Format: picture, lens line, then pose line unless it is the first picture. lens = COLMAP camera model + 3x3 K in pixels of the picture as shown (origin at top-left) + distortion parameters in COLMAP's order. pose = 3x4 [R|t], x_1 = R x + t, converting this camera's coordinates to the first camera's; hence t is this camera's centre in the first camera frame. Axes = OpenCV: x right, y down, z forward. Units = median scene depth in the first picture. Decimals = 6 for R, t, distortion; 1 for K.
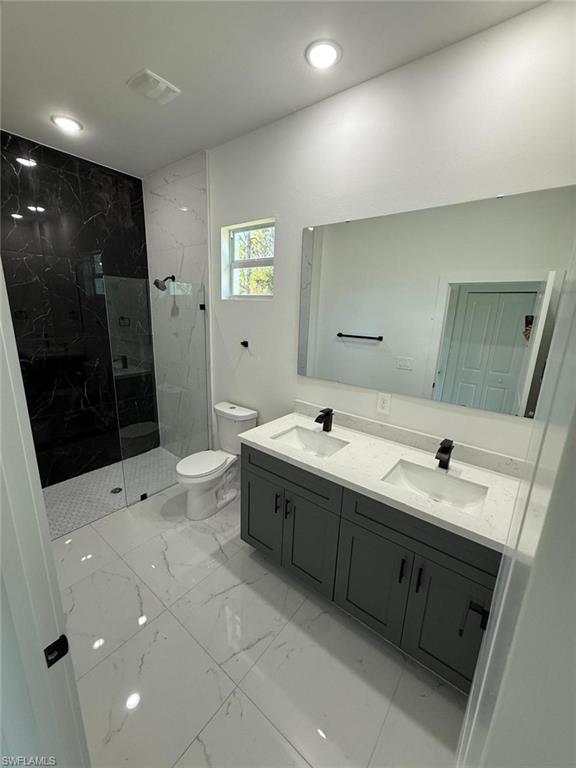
lens RADIAL K [[305.0, 0, 288.0], [0, 305.0, 384.0], [0, 0, 1]] dist [-0.000447, 0.000275]
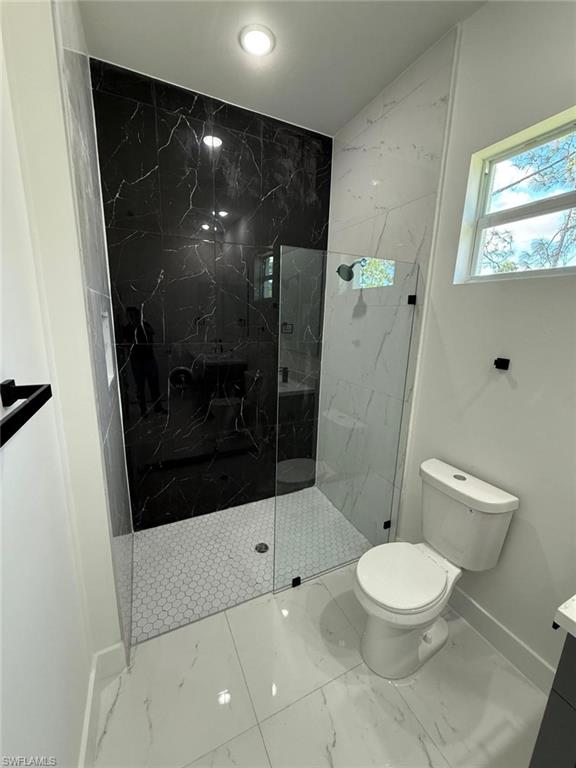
lens RADIAL K [[305.0, 0, 288.0], [0, 305.0, 384.0], [0, 0, 1]] dist [-0.000447, 0.000275]
pose [[0.896694, 0.084893, -0.434433, -0.219753], [-0.101573, 0.994711, -0.015275, -0.046637], [0.430839, 0.057824, 0.900574, 0.339159]]
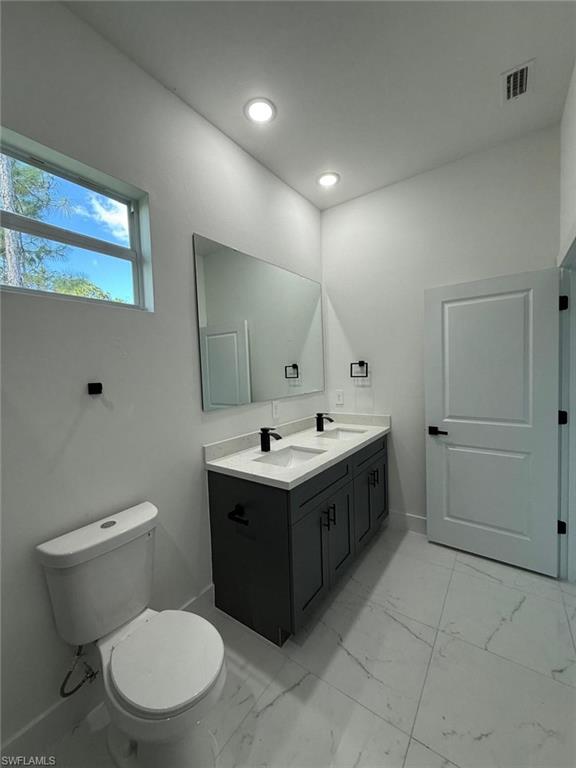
lens RADIAL K [[305.0, 0, 288.0], [0, 305.0, 384.0], [0, 0, 1]] dist [-0.000447, 0.000275]
pose [[-0.046910, -0.082683, 0.995471, -0.599513], [0.270220, 0.958361, 0.092334, -0.090287], [-0.961655, 0.273328, -0.022614, 0.643268]]
